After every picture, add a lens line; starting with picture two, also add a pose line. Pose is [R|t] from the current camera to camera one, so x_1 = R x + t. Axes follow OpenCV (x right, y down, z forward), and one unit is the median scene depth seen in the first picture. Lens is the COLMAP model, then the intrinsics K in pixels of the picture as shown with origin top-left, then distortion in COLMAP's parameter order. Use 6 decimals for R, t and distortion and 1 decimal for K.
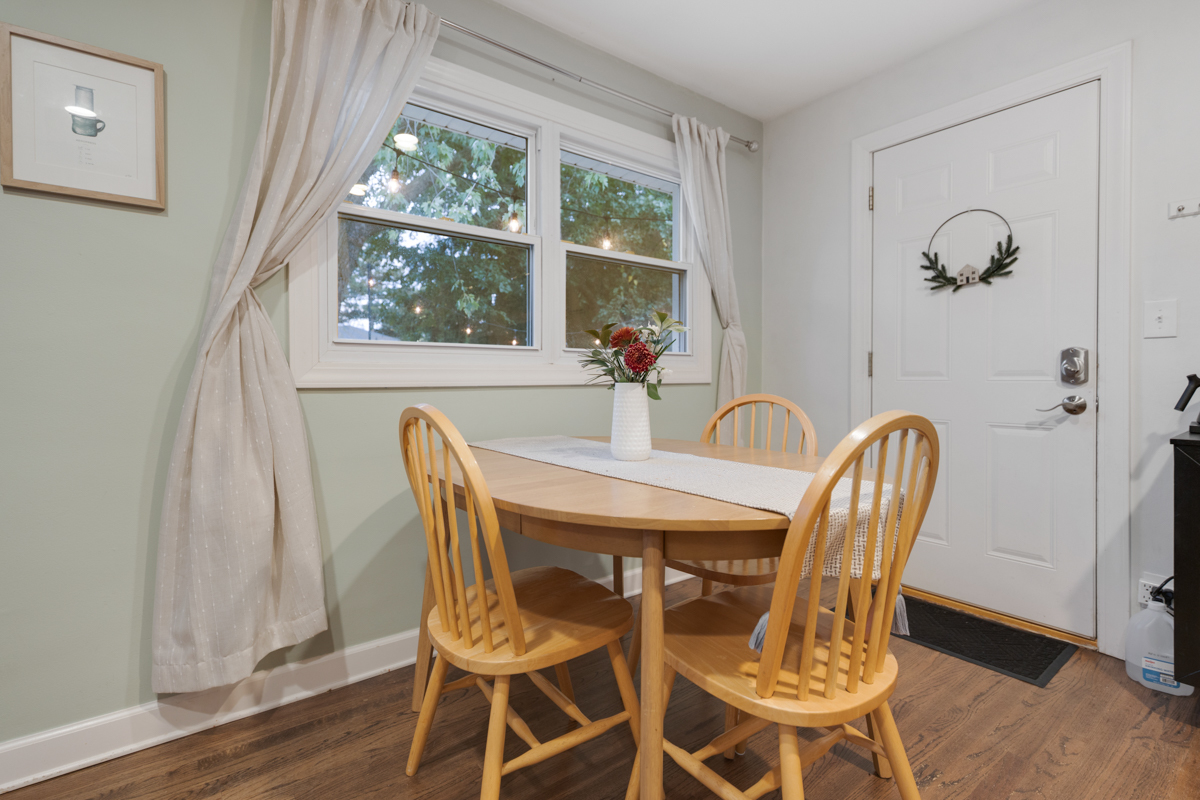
lens RADIAL K [[578.1, 0, 597.6], [0, 578.1, 371.1], [0, 0, 1]] dist [0.002329, 0.000567]
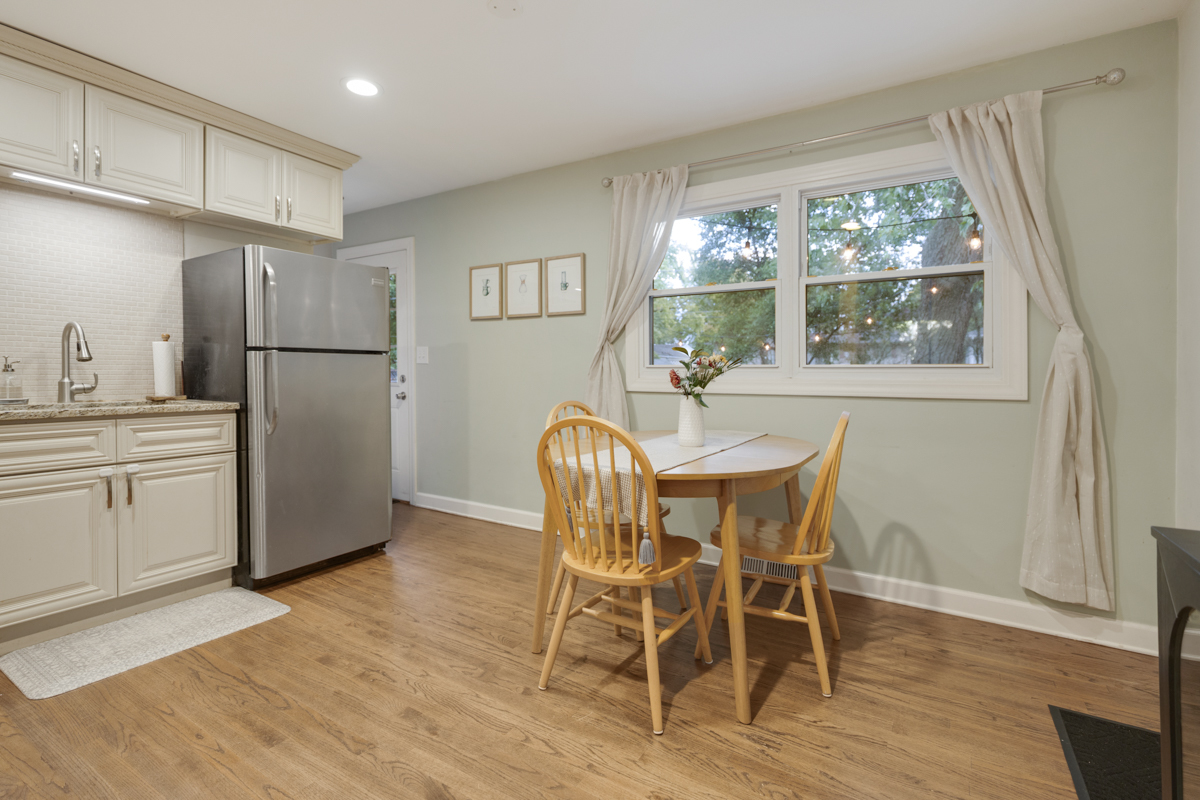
lens RADIAL K [[553.3, 0, 598.3], [0, 553.3, 370.6], [0, 0, 1]] dist [-0.000596, -0.000079]
pose [[0.339041, -0.004954, -0.940759, 1.202418], [-0.000430, 0.999985, -0.005421, -0.025378], [0.940772, 0.002243, 0.339033, 0.261915]]
